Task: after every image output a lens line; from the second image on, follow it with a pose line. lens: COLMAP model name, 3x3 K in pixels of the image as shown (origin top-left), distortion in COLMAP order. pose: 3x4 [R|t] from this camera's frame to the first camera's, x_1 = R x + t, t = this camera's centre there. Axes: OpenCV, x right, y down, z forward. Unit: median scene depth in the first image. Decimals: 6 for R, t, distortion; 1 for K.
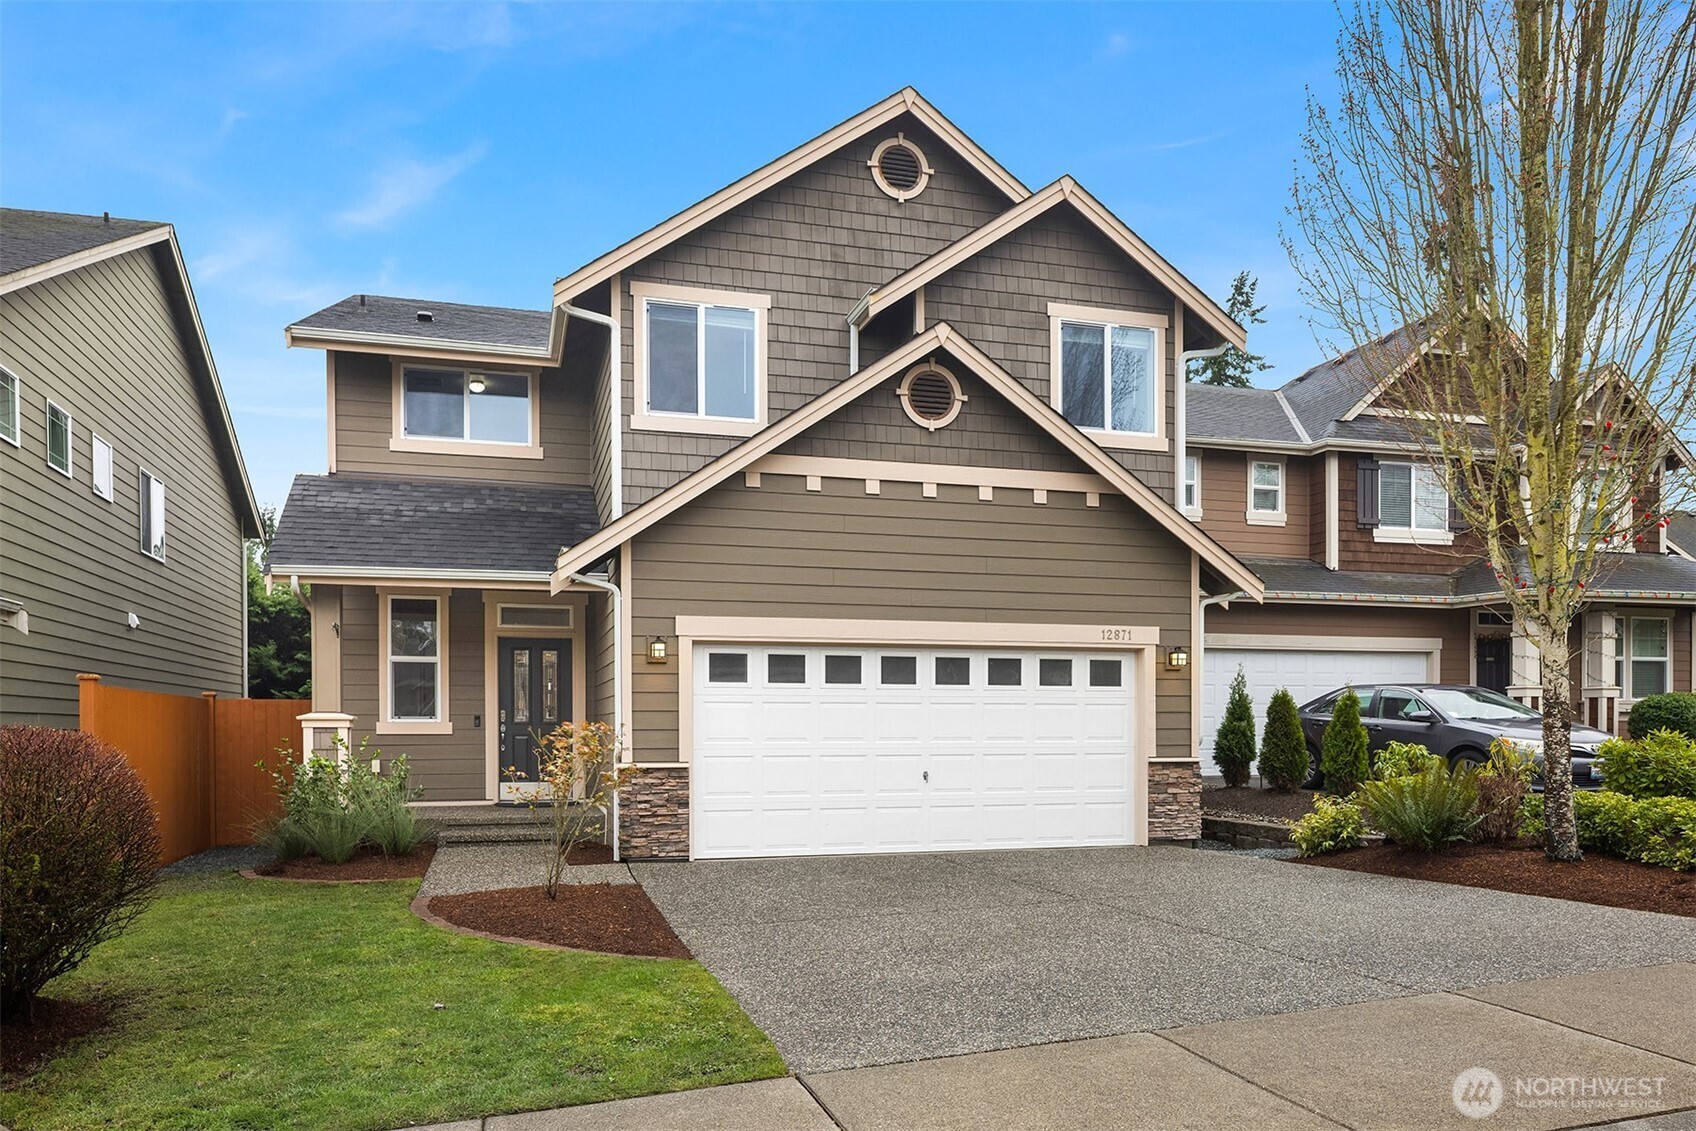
lens RADIAL K [[1168.0, 0, 827.5], [0, 1168.0, 734.3], [0, 0, 1]] dist [-0.007447, -0.003203]
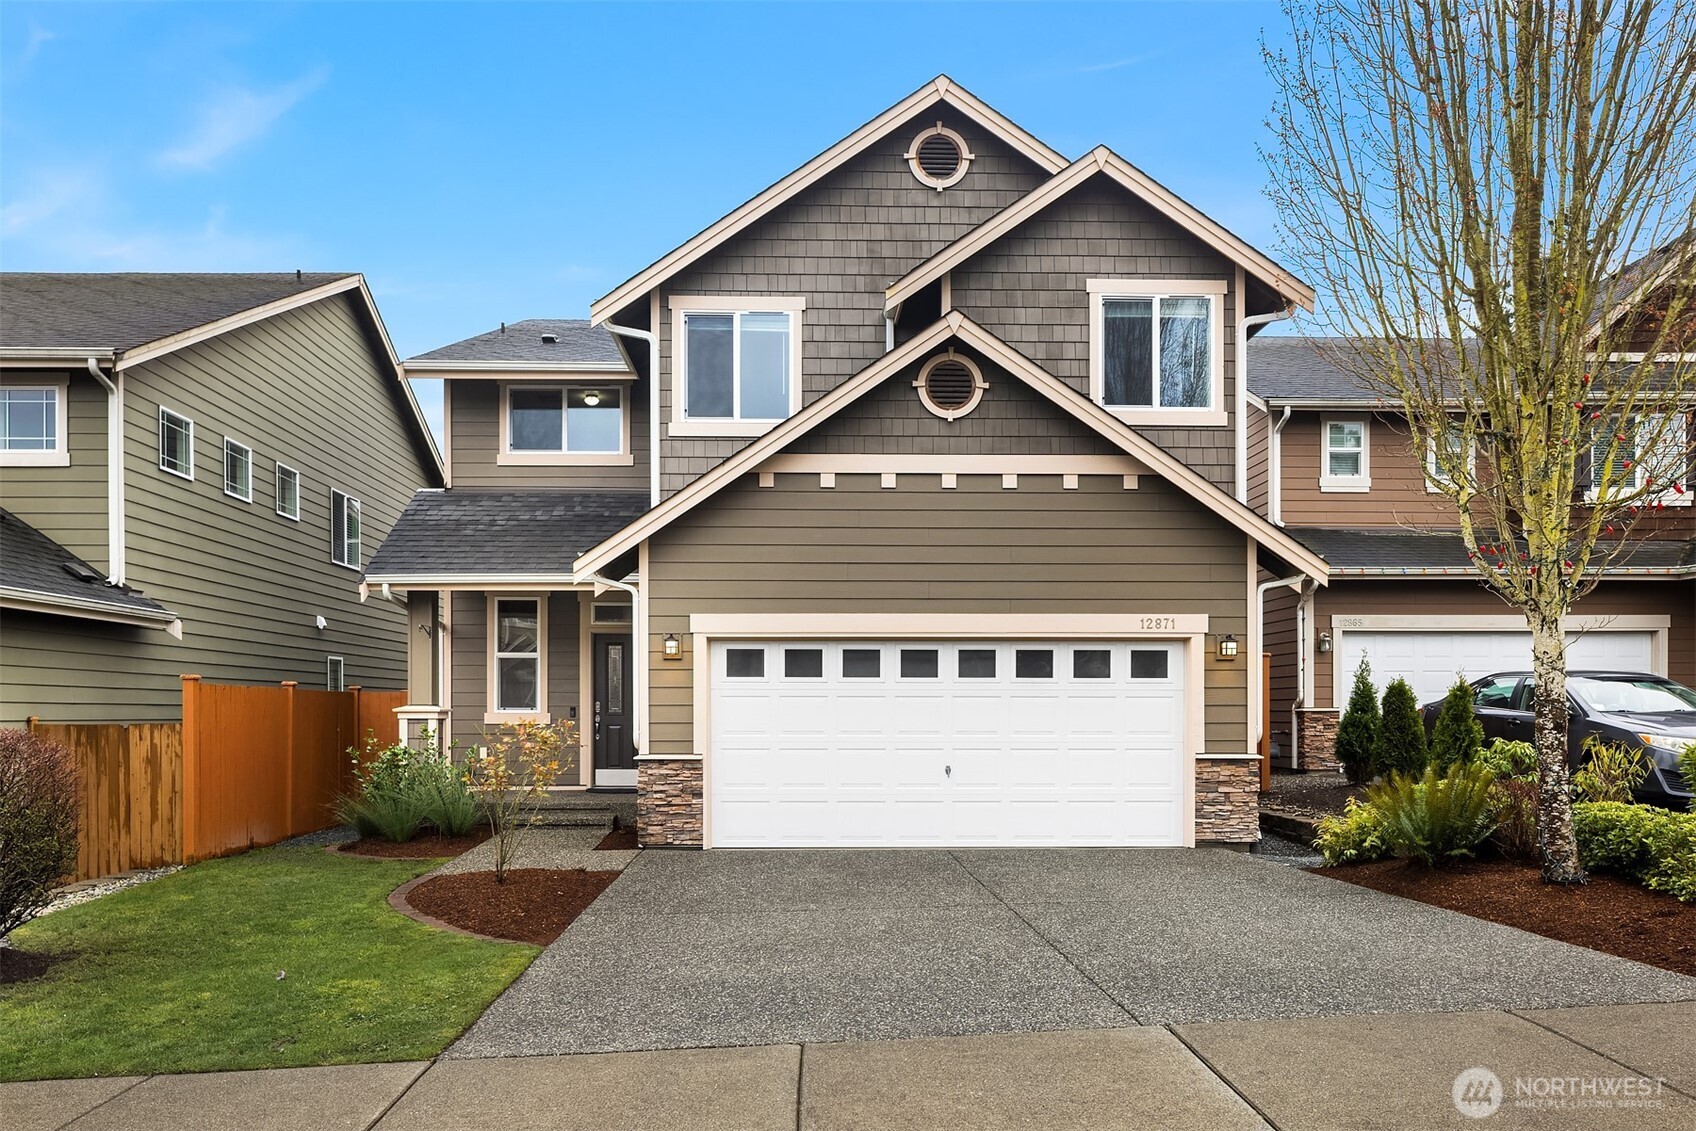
lens RADIAL K [[1167.1, 0, 821.5], [0, 1167.1, 708.6], [0, 0, 1]] dist [-0.007098, -0.000802]
pose [[0.968028, 0.001308, -0.250838, 0.222897], [-0.002967, 0.999976, -0.006236, -0.009825], [0.250823, 0.006781, 0.968009, 0.018323]]
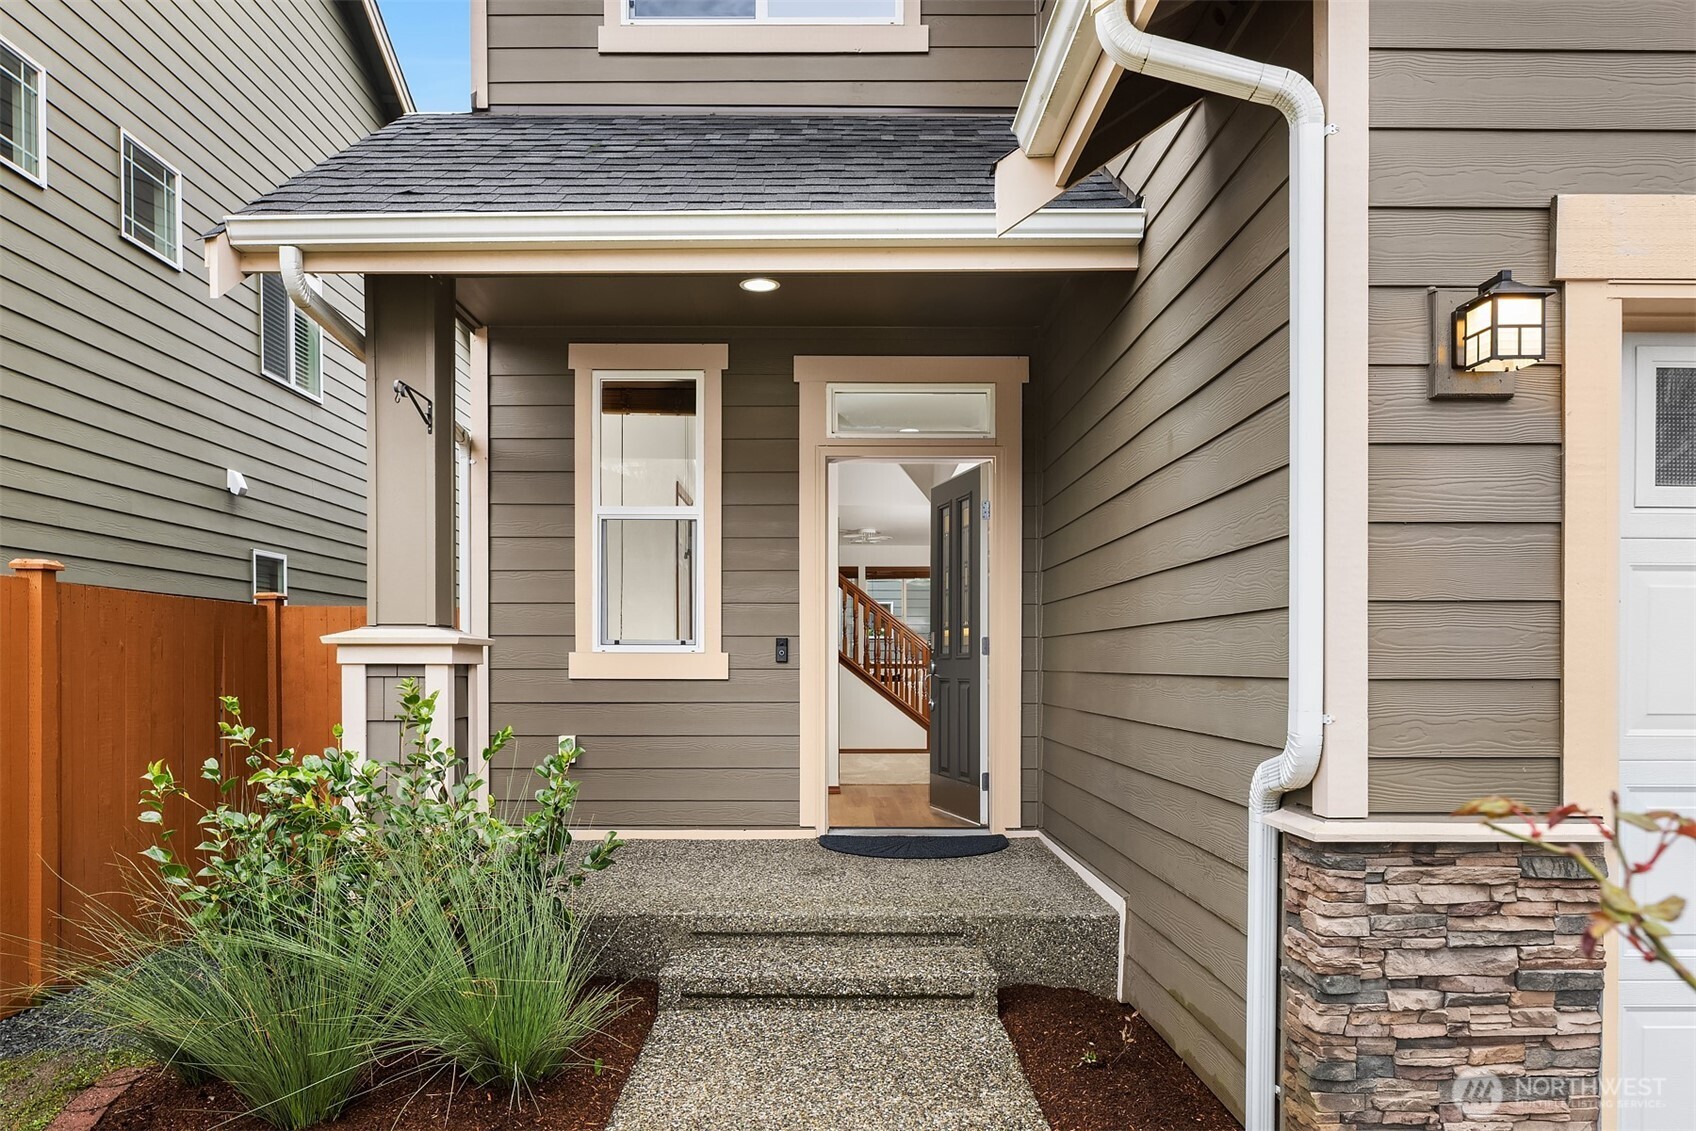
lens RADIAL K [[1167.6, 0, 842.0], [0, 1167.6, 673.2], [0, 0, 1]] dist [-0.003874, -0.000966]
pose [[0.966034, 0.005101, -0.258364, -0.188744], [-0.004000, 0.999981, 0.004789, -0.005408], [0.258383, -0.003593, 0.966036, 0.667685]]
